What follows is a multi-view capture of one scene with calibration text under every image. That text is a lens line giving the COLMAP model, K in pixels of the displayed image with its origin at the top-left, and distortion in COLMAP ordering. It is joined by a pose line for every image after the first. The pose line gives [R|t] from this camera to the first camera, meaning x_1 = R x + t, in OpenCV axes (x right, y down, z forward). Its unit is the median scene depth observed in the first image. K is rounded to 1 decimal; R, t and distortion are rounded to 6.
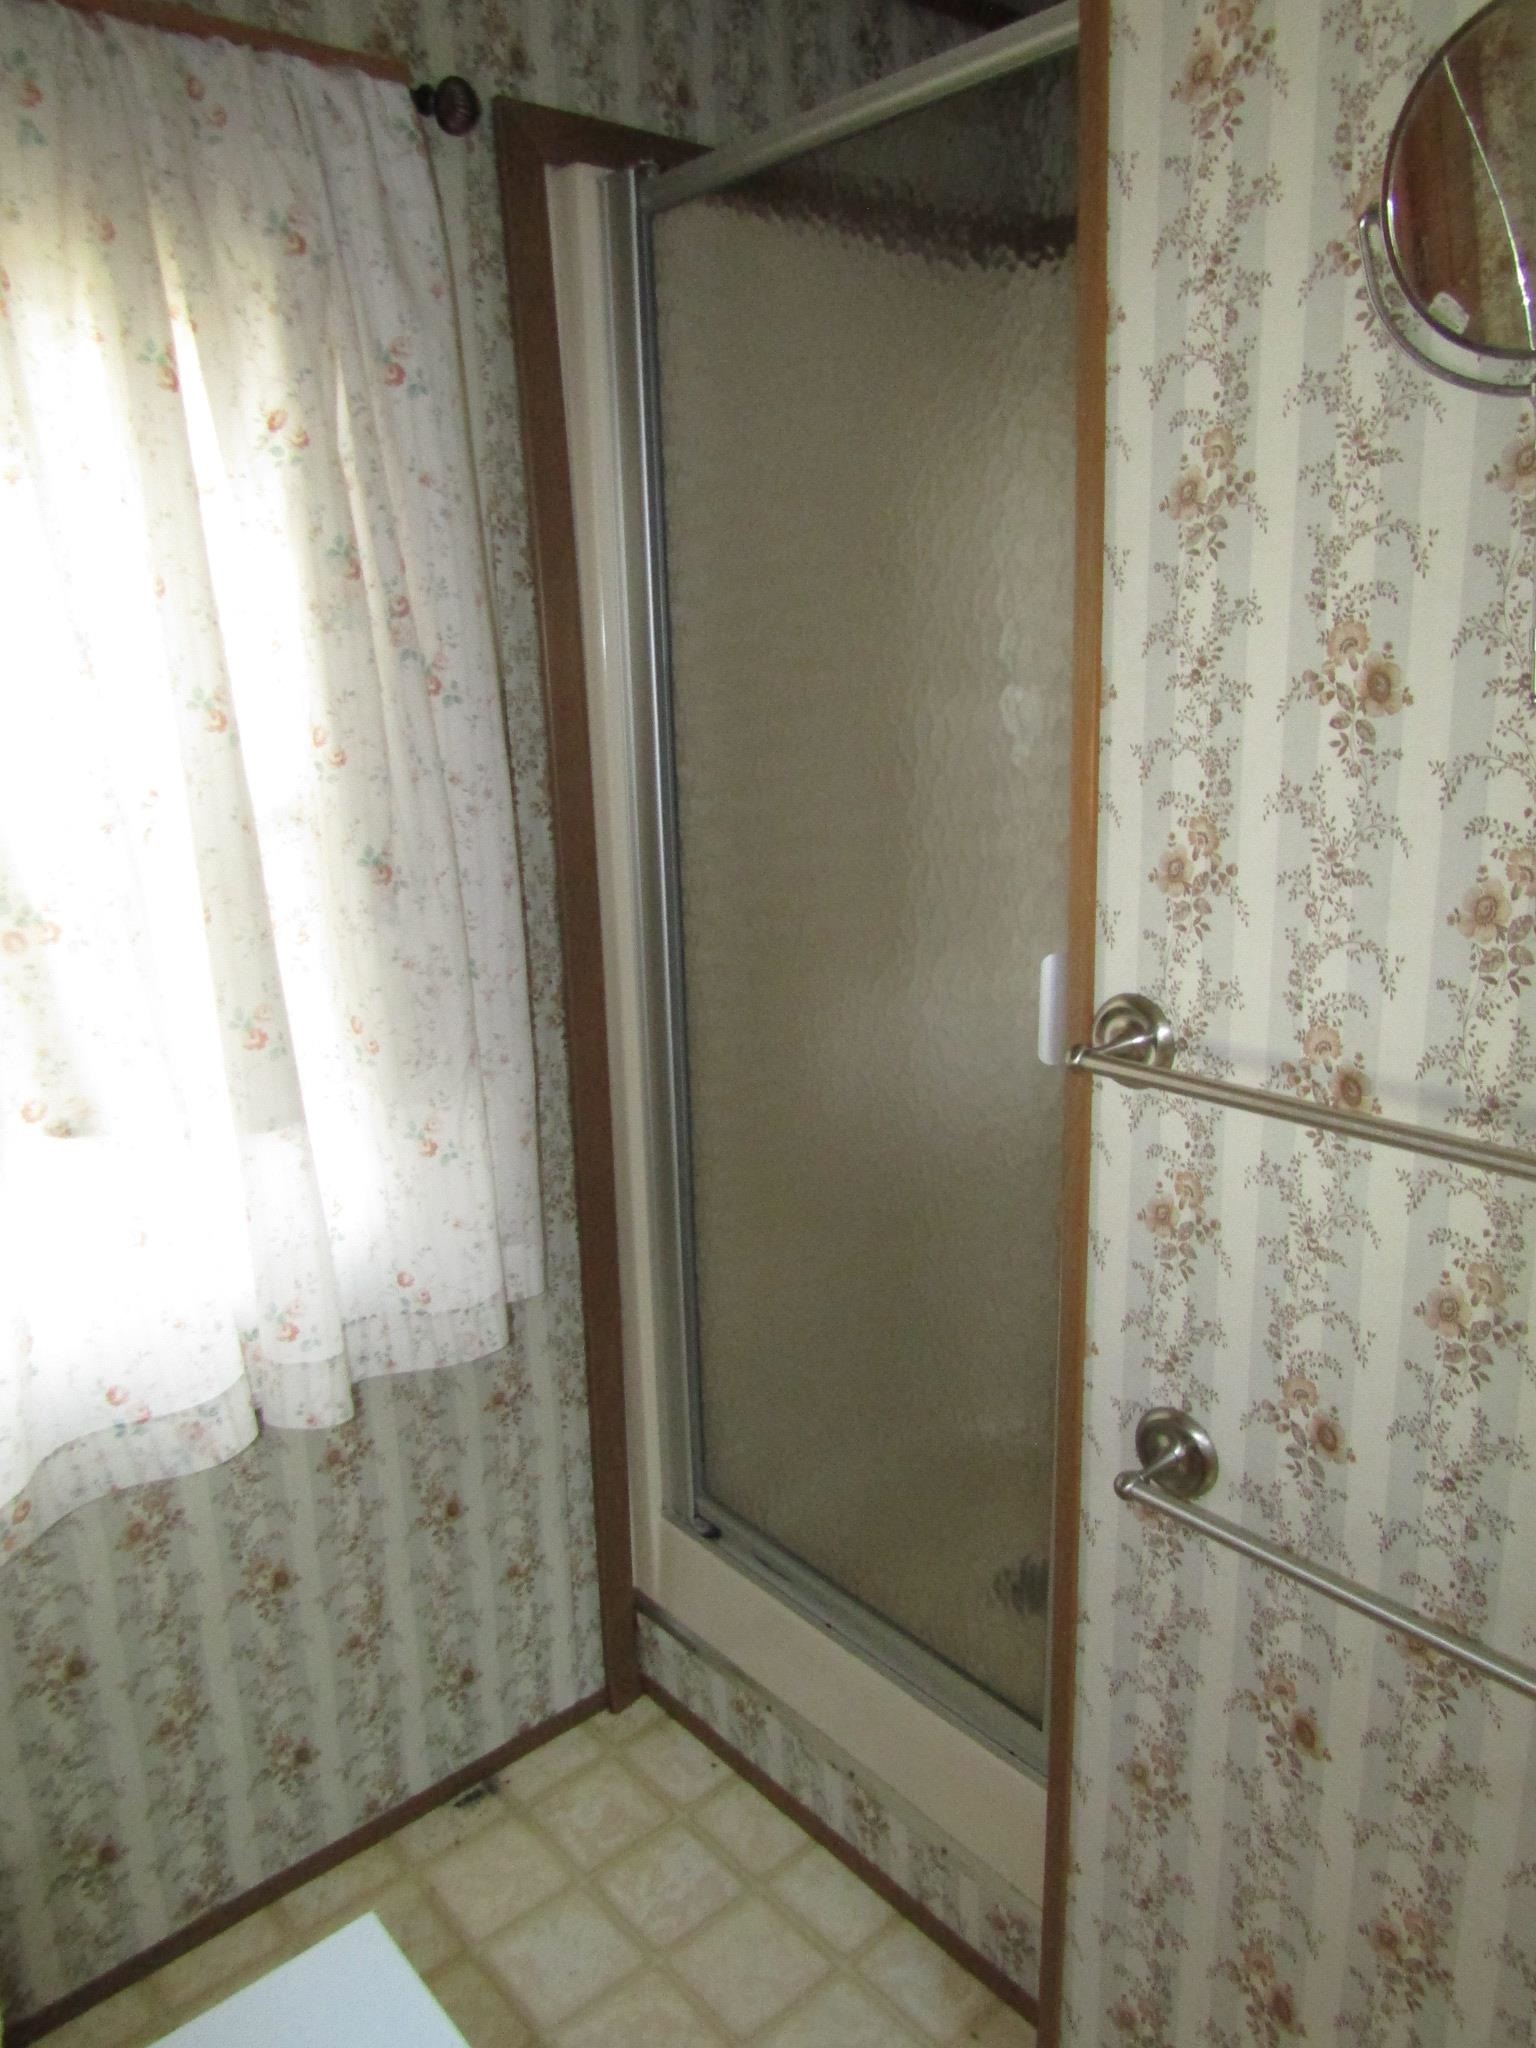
lens RADIAL K [[1447.4, 0, 768.4], [0, 1447.4, 1010.7], [0, 0, 1]] dist [-0.020372, 0.002618]
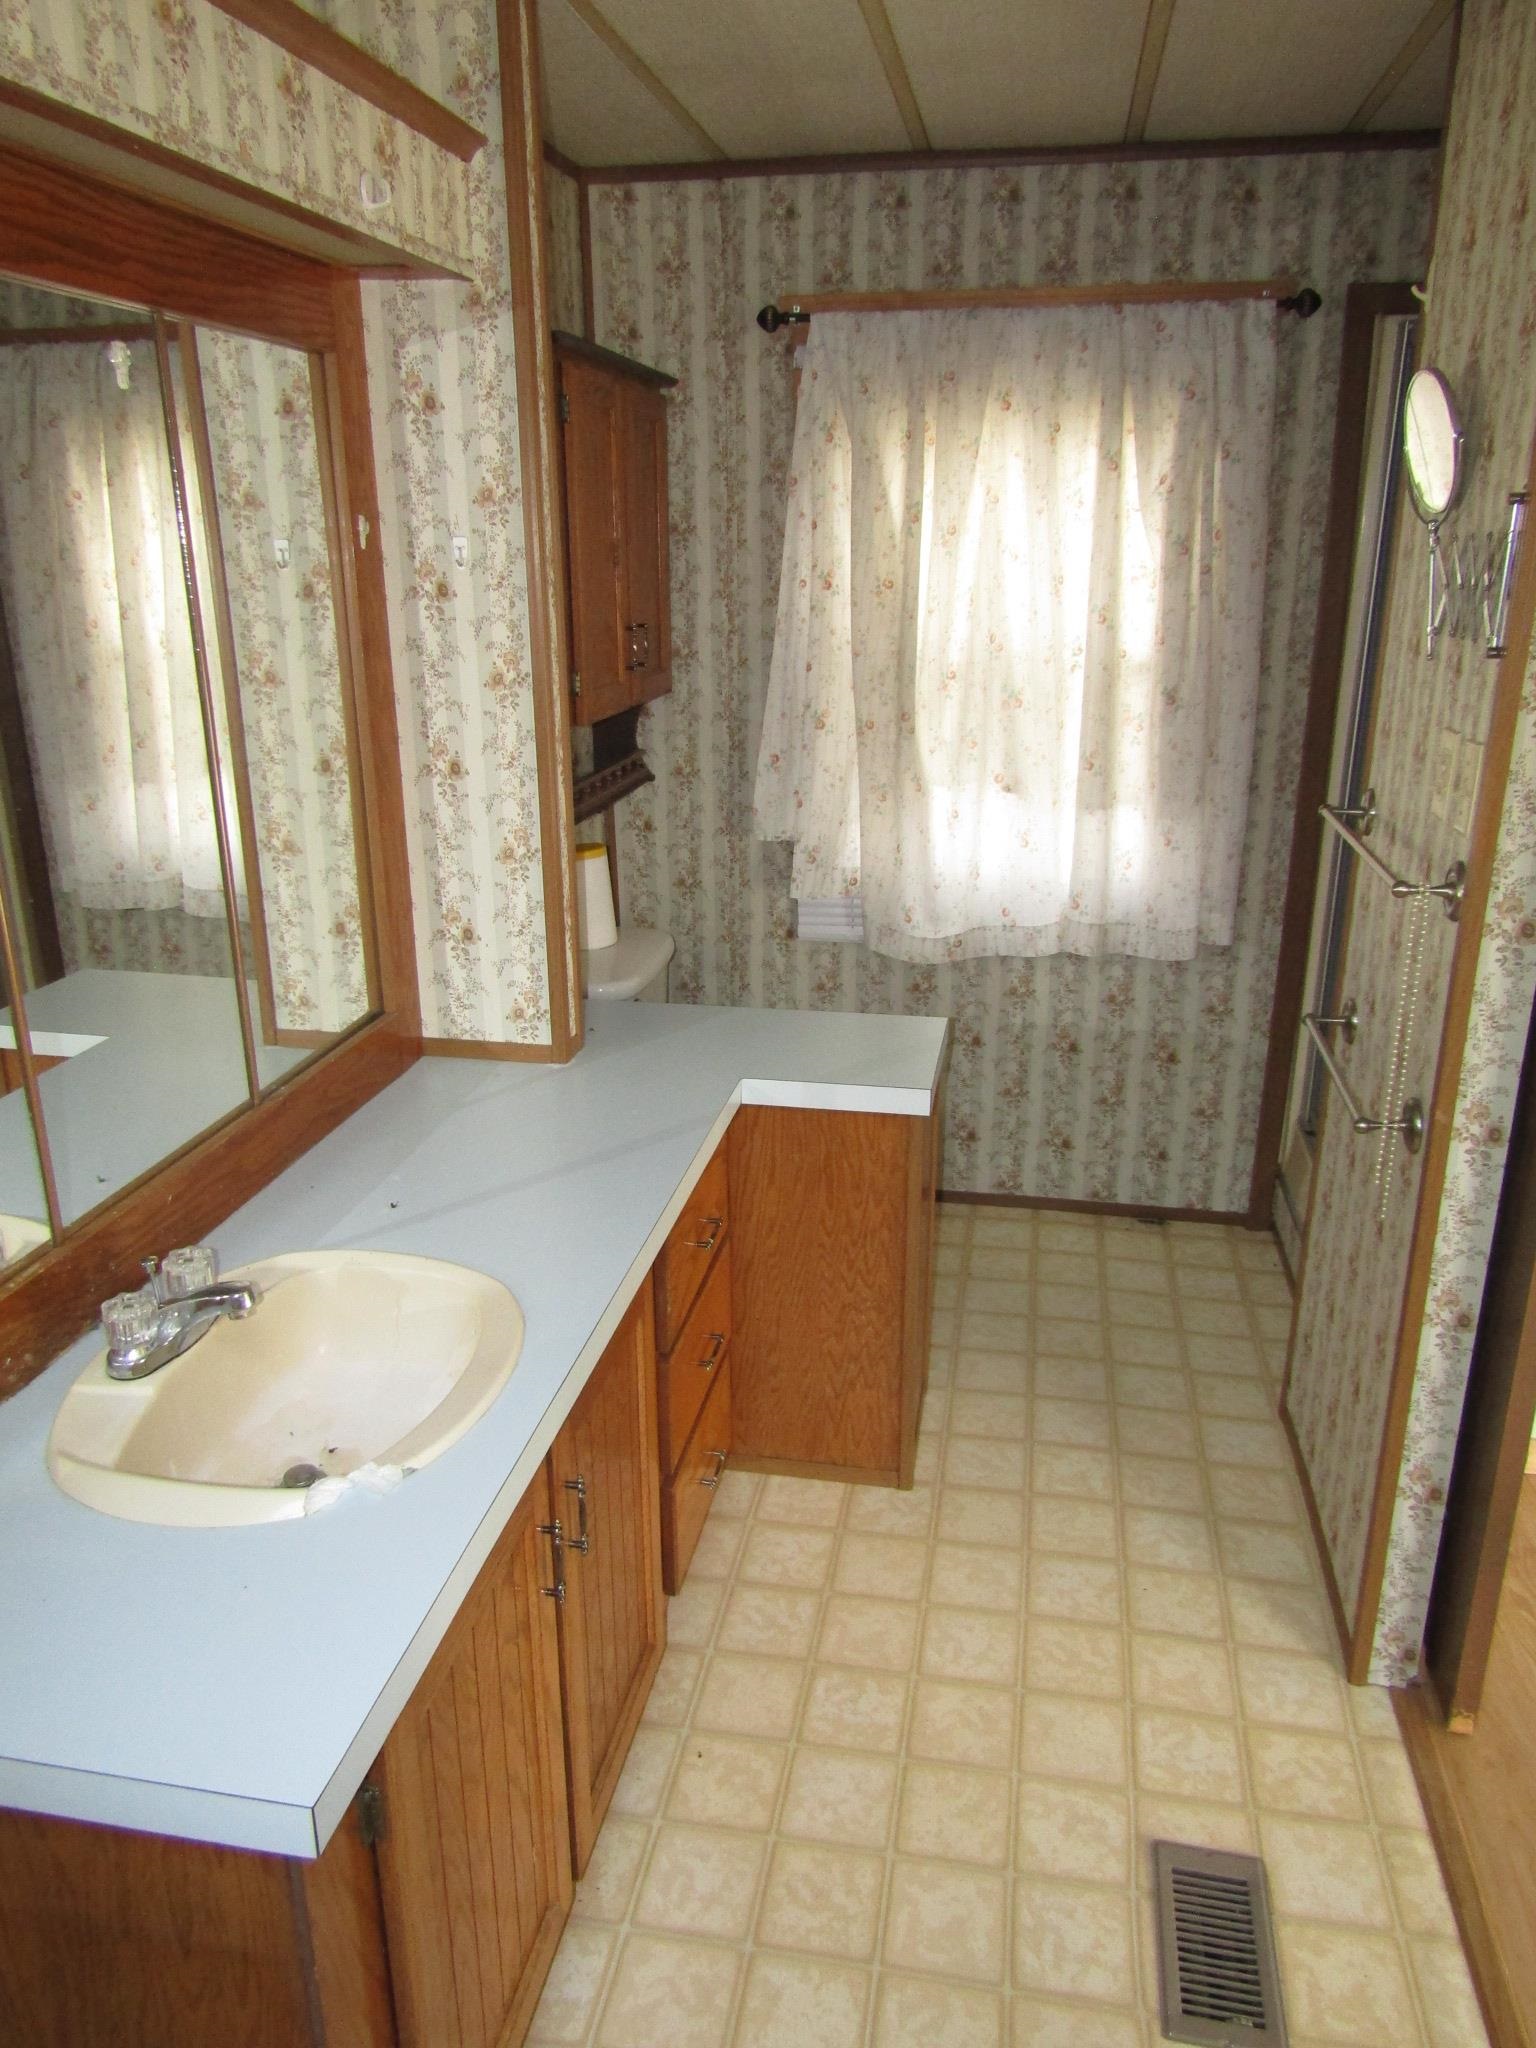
lens RADIAL K [[1447.4, 0, 768.5], [0, 1447.4, 1024.3], [0, 0, 1]] dist [-0.020372, 0.002618]
pose [[0.624000, 0.271116, -0.732885, 0.919818], [-0.209246, 0.961606, 0.177568, 0.095194], [0.752888, 0.042551, 0.656772, -0.695447]]
